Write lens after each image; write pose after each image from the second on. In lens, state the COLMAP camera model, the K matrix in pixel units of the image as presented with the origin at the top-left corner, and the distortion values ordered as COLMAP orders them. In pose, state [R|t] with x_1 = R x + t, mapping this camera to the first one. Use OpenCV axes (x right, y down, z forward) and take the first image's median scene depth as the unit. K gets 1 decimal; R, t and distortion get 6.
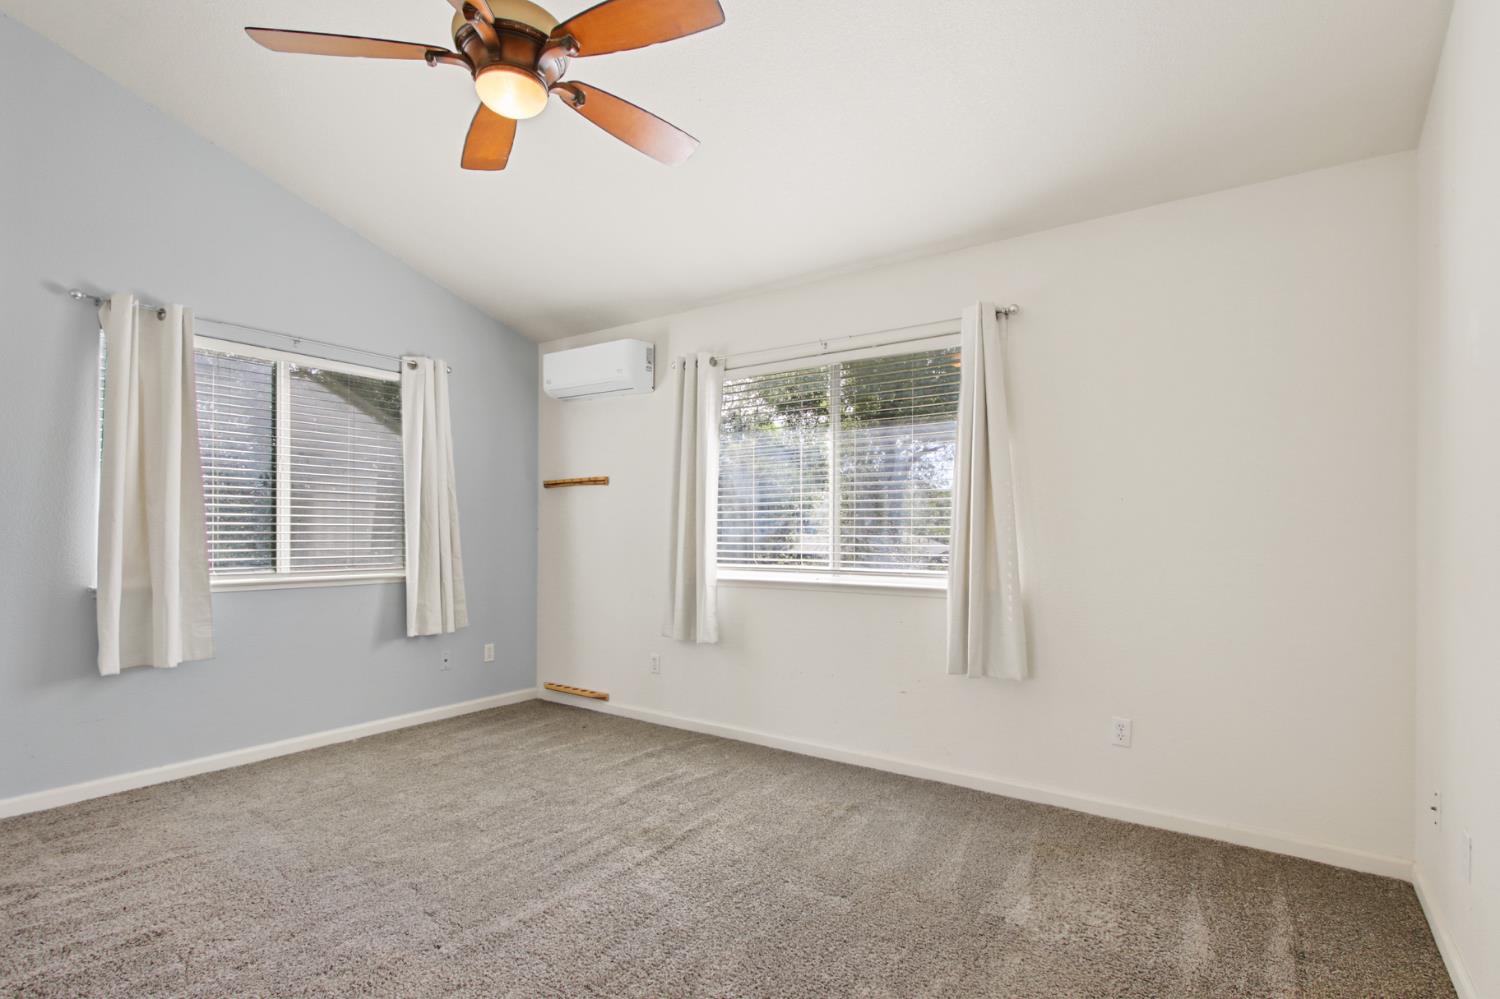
lens RADIAL K [[717.9, 0, 757.9], [0, 717.9, 519.1], [0, 0, 1]] dist [0.000322, 0.000506]
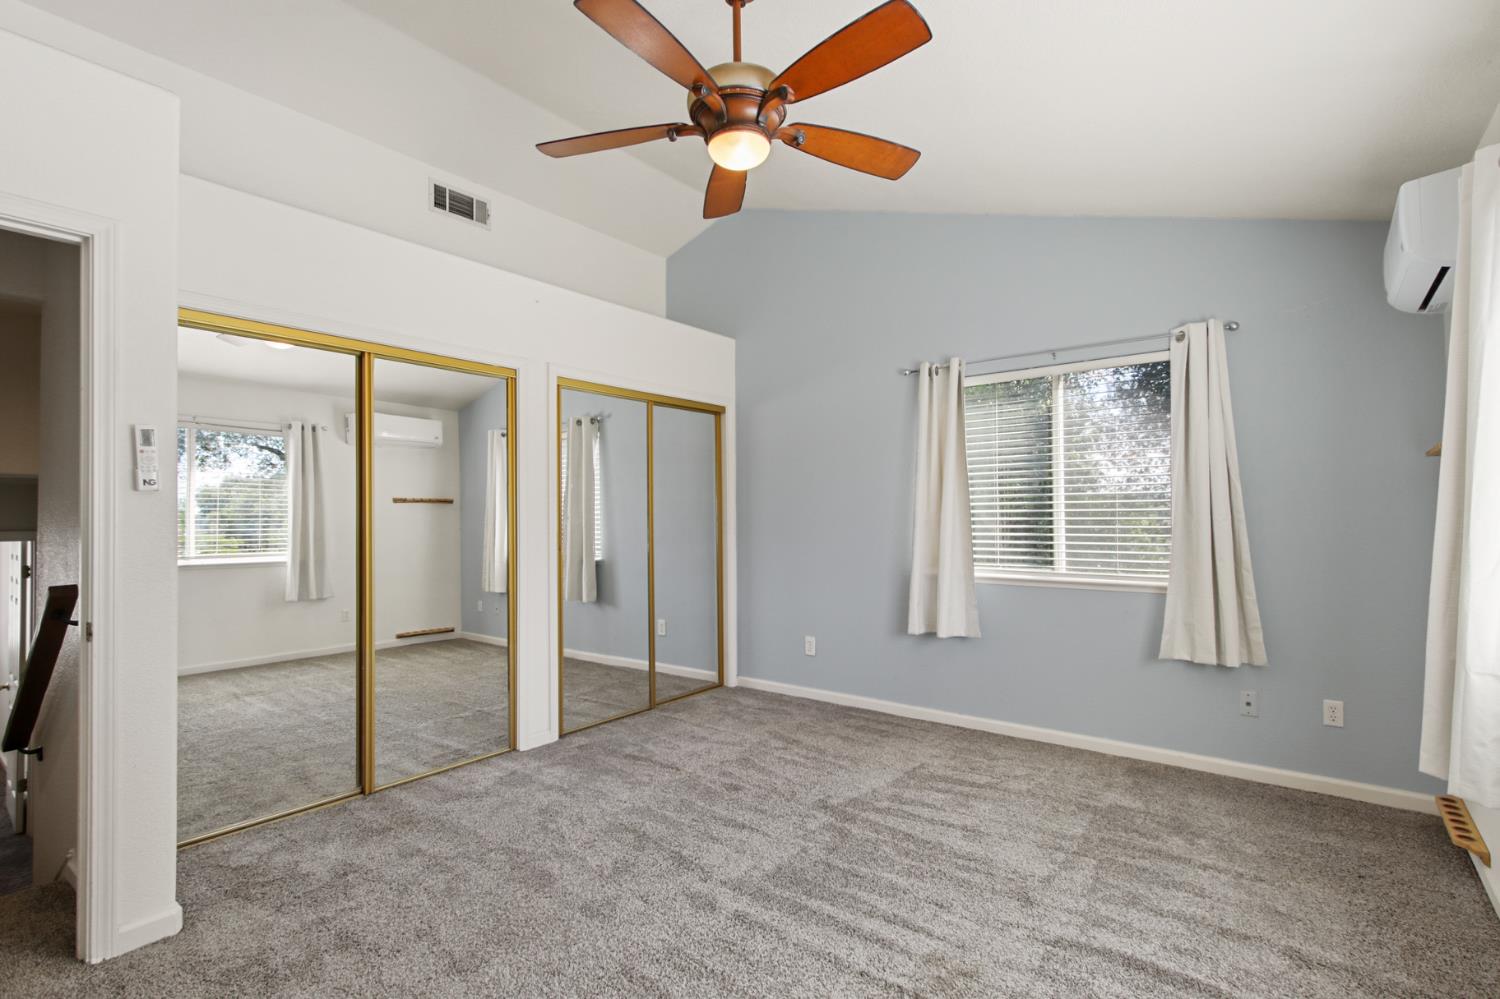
lens RADIAL K [[699.7, 0, 754.6], [0, 699.7, 505.7], [0, 0, 1]] dist [-0.000296, 0.000082]
pose [[-0.046035, -0.018736, -0.998764, 0.409562], [0.022641, 0.999548, -0.019794, -0.013783], [0.998683, -0.023524, -0.045590, 0.618610]]
